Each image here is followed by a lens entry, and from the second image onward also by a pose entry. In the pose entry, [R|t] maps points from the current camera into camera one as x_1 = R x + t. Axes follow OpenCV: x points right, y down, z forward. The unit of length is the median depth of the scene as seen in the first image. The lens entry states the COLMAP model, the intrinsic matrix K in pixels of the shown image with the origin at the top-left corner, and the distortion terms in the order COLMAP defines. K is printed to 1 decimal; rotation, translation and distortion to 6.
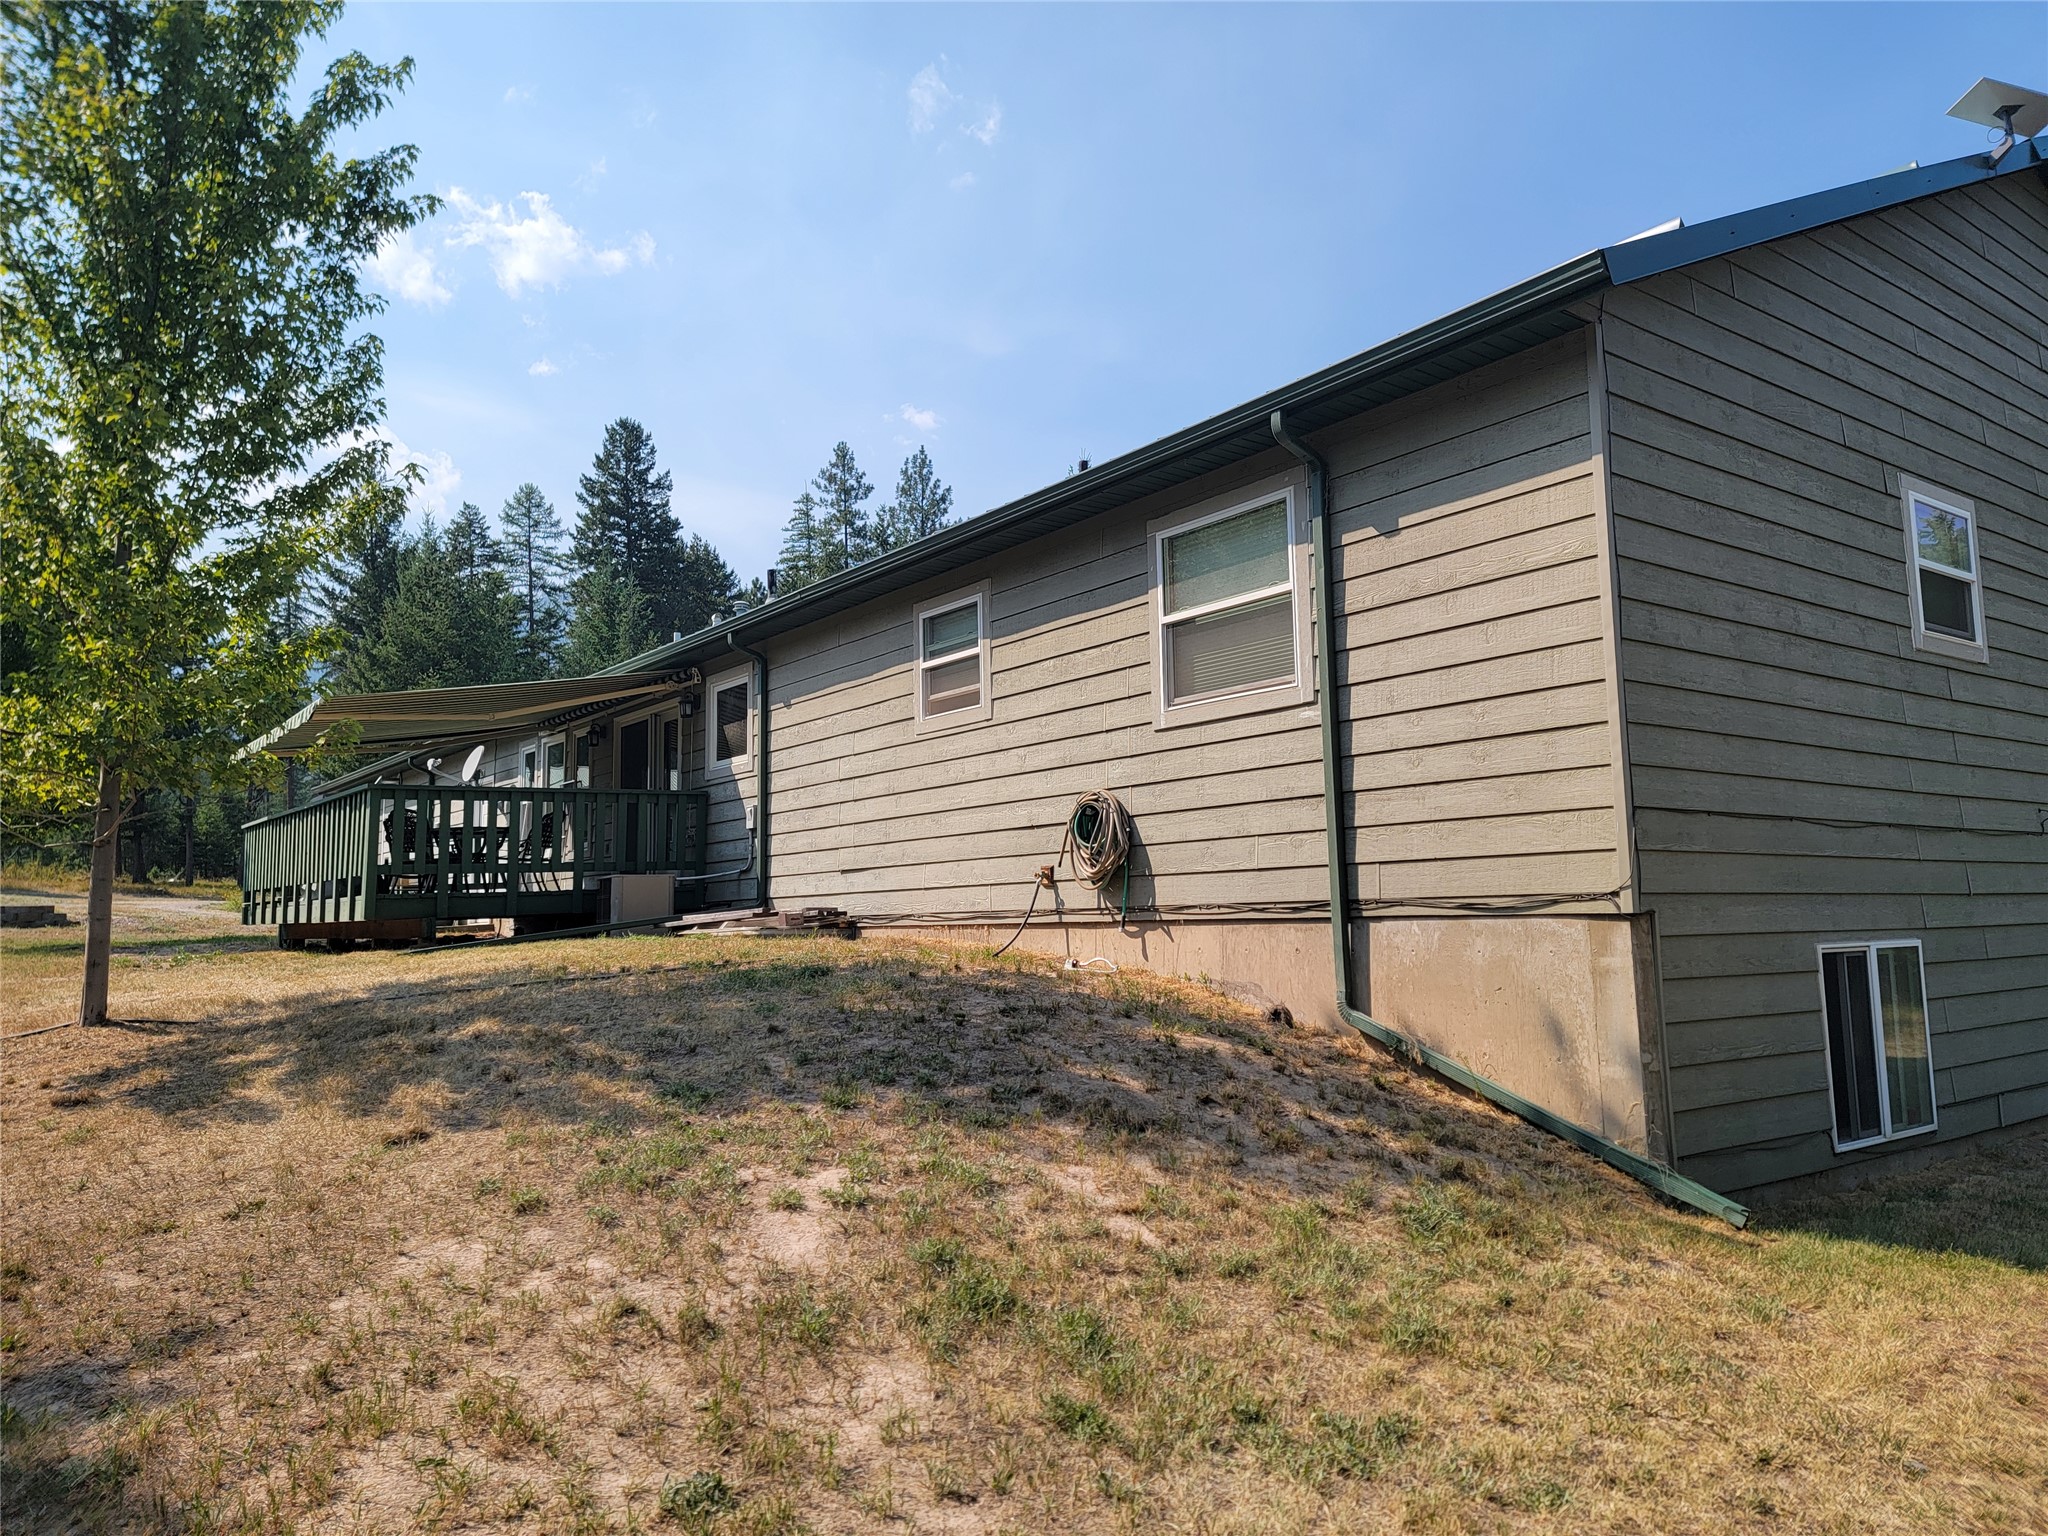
lens RADIAL K [[1402.1, 0, 1024.0], [0, 1402.1, 768.0], [0, 0, 1]] dist [0.084236, -0.074592]
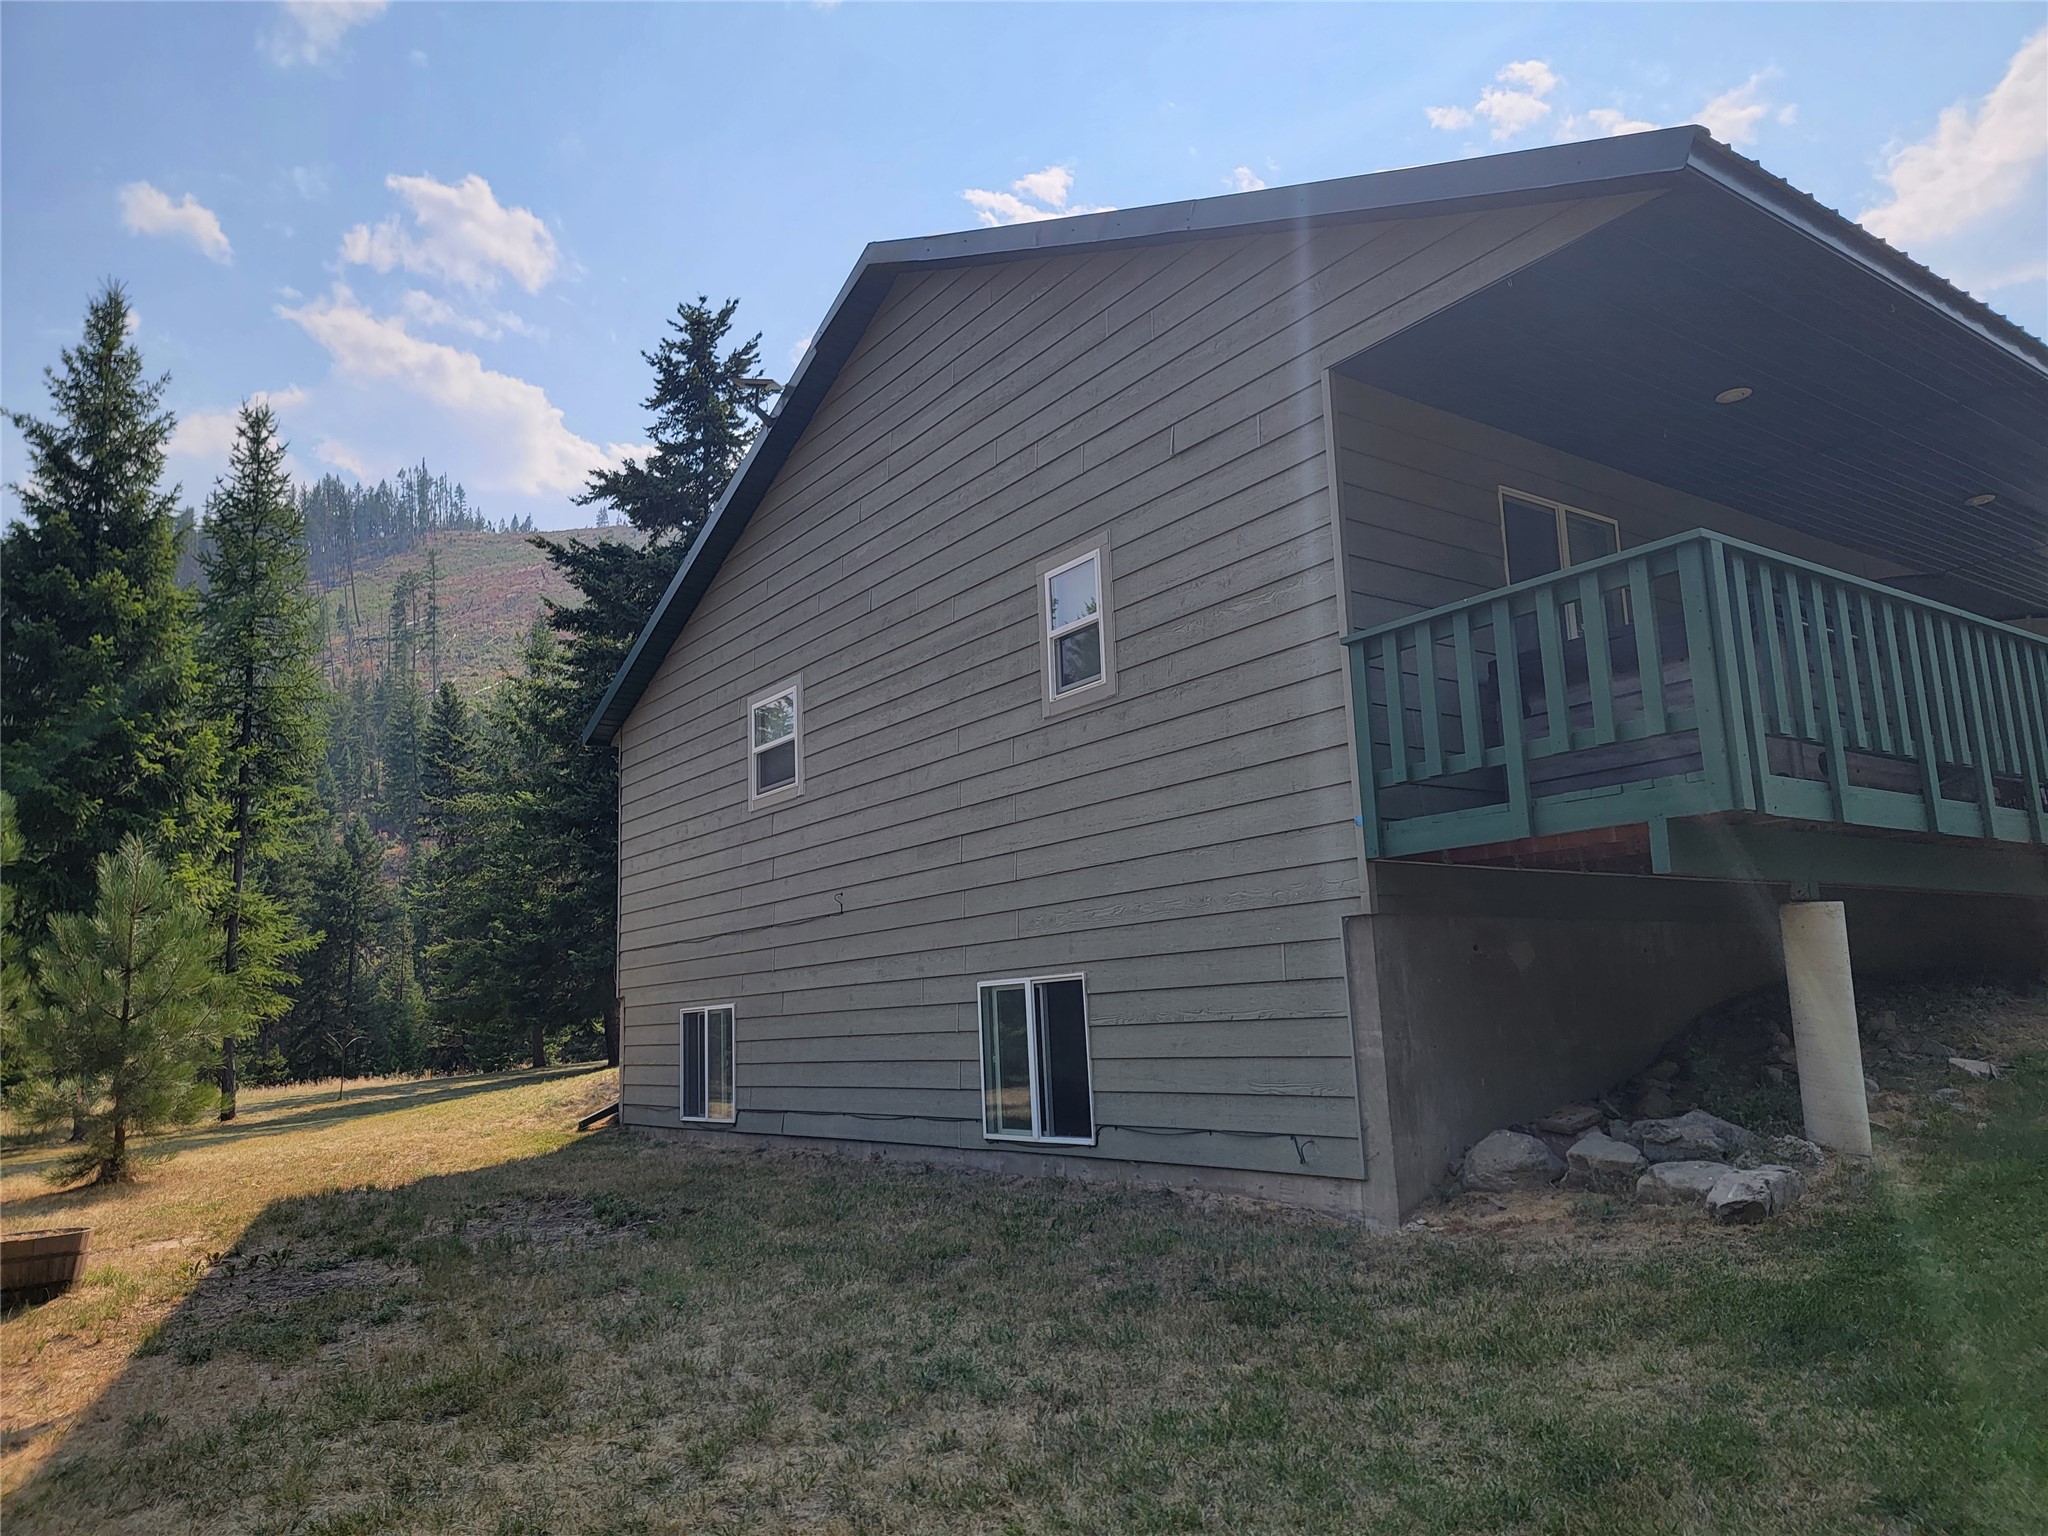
lens RADIAL K [[1402.1, 0, 1024.0], [0, 1402.1, 768.0], [0, 0, 1]] dist [0.084236, -0.074592]
pose [[0.003992, -0.154995, -0.987907, 1.863966], [0.158135, 0.975582, -0.152422, 0.129232], [0.987410, -0.155614, 0.028405, 1.103676]]
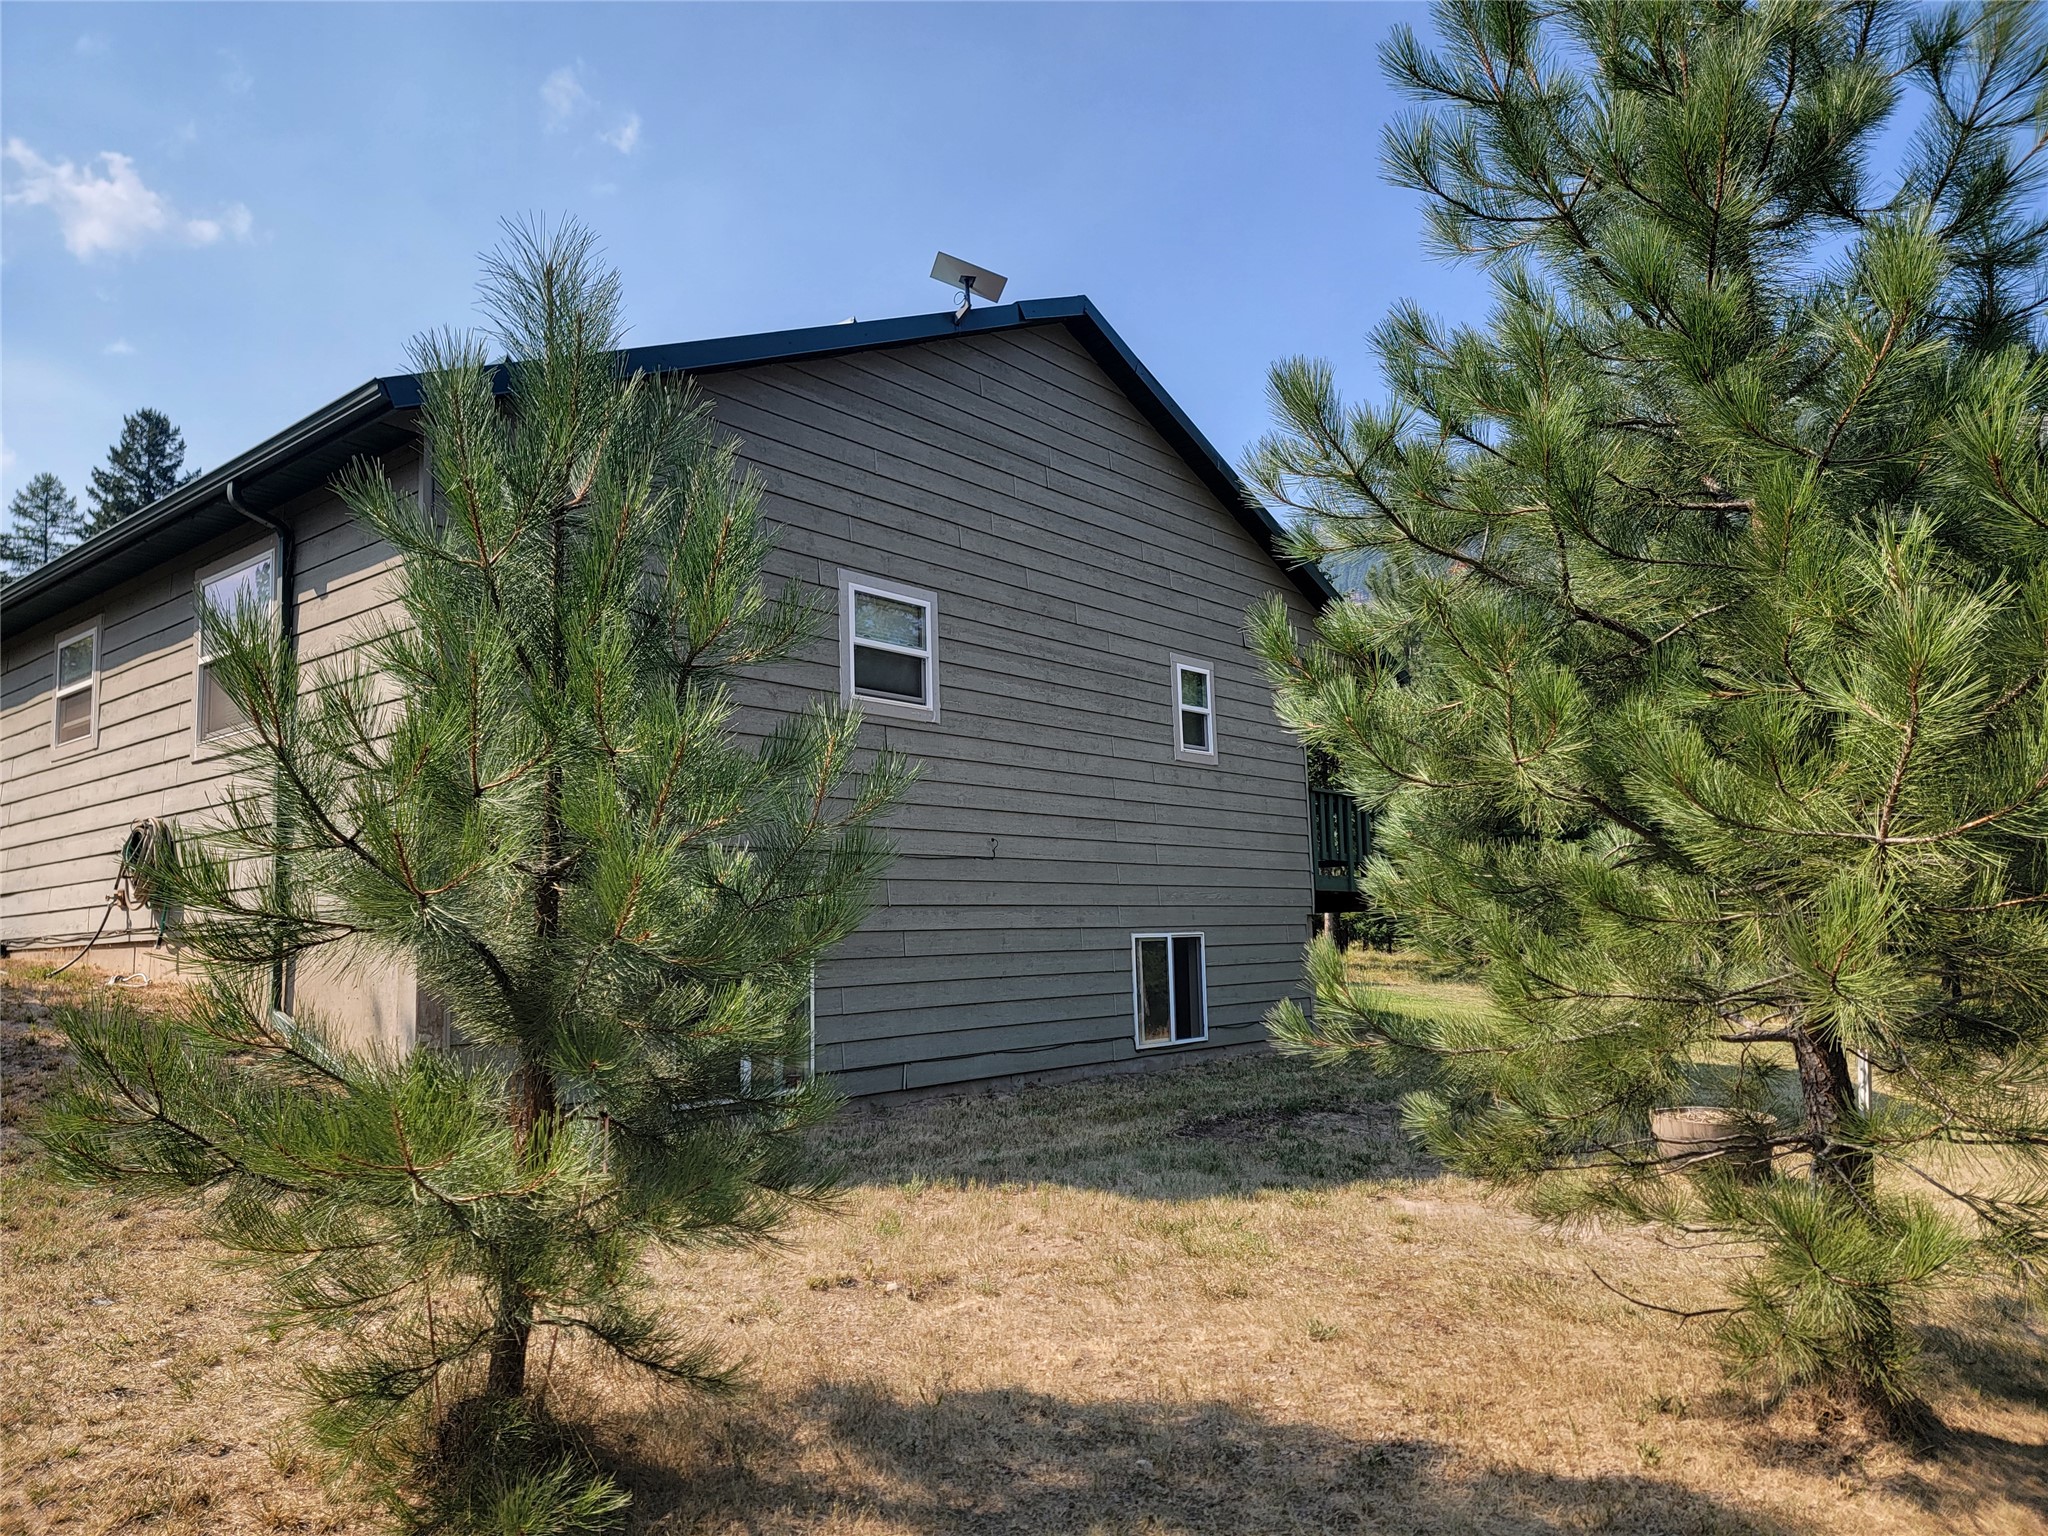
lens RADIAL K [[1402.8, 0, 989.4], [0, 1402.8, 792.3], [0, 0, 1]] dist [0.083374, -0.093027]
pose [[0.974955, 0.013574, 0.221986, 0.418209], [-0.012649, 0.999904, -0.005587, -0.005157], [-0.222040, 0.002639, 0.975034, -0.196631]]
